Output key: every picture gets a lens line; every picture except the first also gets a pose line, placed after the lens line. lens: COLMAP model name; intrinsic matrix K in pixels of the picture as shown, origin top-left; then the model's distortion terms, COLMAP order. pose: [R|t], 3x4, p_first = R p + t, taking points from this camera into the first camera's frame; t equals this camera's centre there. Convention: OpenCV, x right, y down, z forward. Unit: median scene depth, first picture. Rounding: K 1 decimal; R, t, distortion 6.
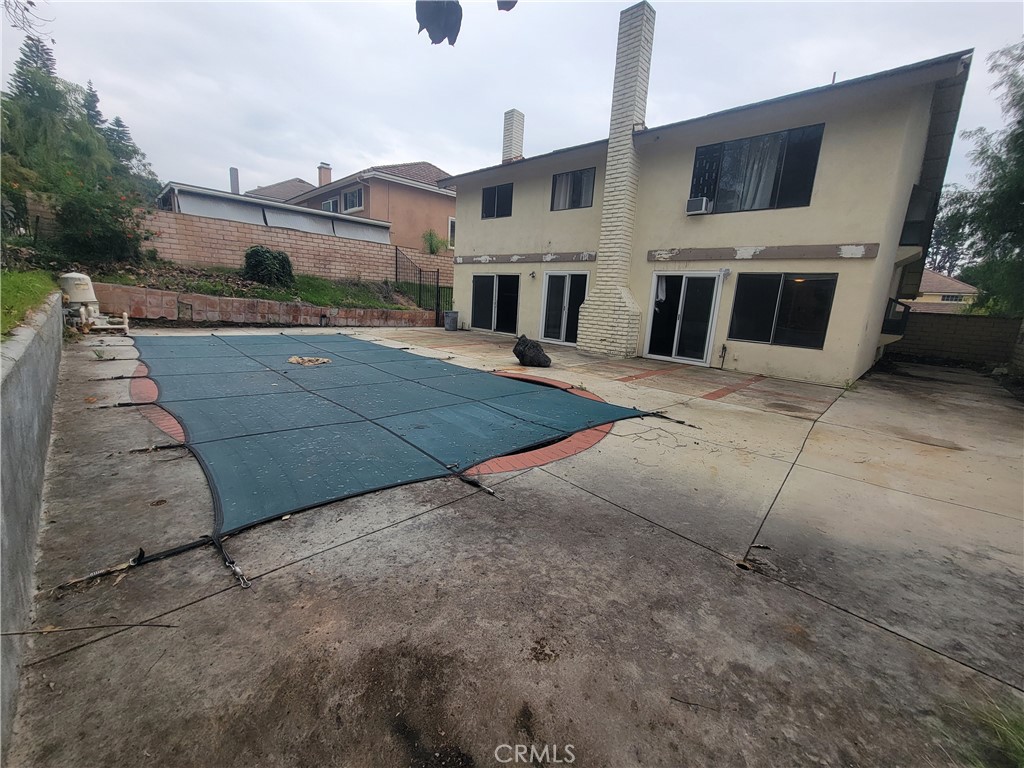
lens RADIAL K [[418.3, 0, 518.4], [0, 418.3, 385.5], [0, 0, 1]] dist [-0.005550, 0.000620]
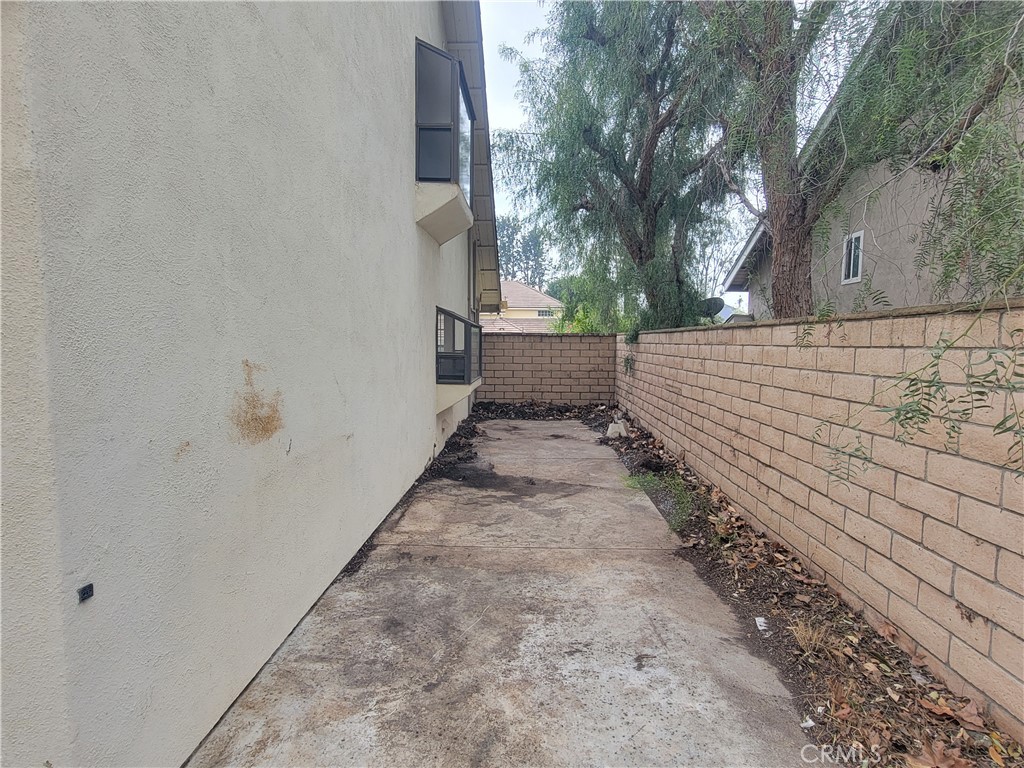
lens RADIAL K [[417.4, 0, 523.8], [0, 417.4, 381.5], [0, 0, 1]] dist [-0.003867, 0.002816]
pose [[0.744763, -0.132091, 0.654126, 0.345058], [0.178500, 0.983929, -0.004544, -0.059319], [-0.643013, 0.120146, 0.756372, 0.316642]]
